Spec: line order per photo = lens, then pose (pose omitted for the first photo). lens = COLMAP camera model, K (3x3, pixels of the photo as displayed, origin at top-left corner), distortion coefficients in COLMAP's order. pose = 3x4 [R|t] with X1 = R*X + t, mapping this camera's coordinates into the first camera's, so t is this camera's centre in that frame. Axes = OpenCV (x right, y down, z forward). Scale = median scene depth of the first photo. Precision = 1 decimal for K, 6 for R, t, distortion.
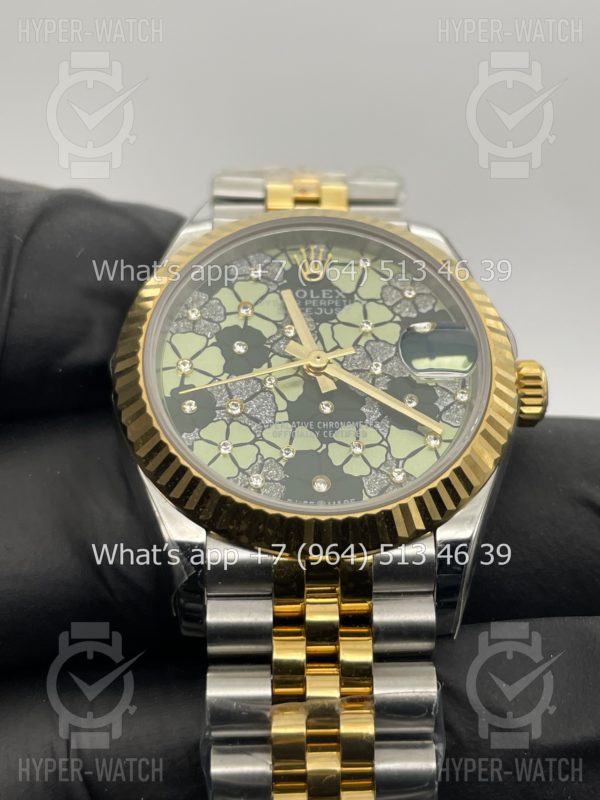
lens RADIAL K [[1206.1, 0, 300.0], [0, 1206.1, 400.0], [0, 0, 1]] dist [-0.020537, -0.009557]
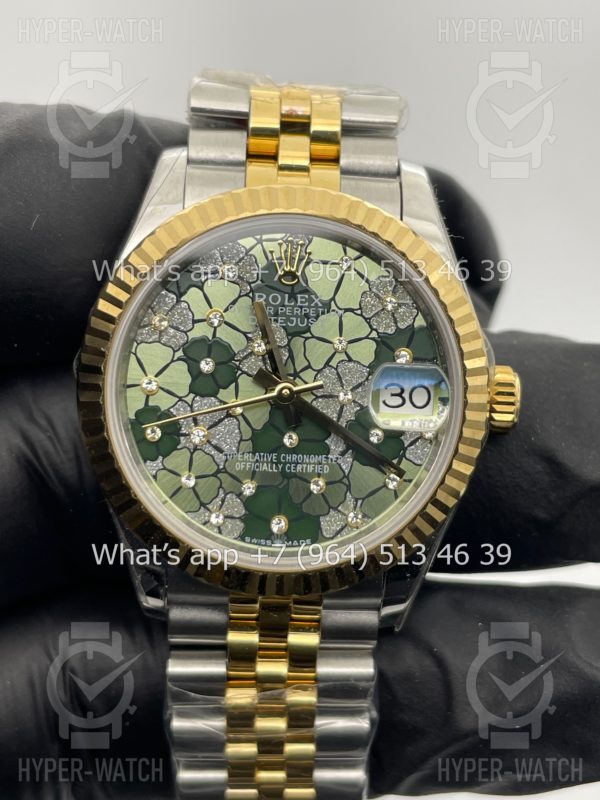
lens RADIAL K [[1206.1, 0, 300.0], [0, 1206.1, 400.0], [0, 0, 1]] dist [-0.020537, -0.009557]
pose [[0.997776, 0.066574, 0.003431, 0.023042], [-0.059219, 0.861570, 0.504172, -0.509570], [0.030608, -0.503254, 0.863596, 0.151649]]
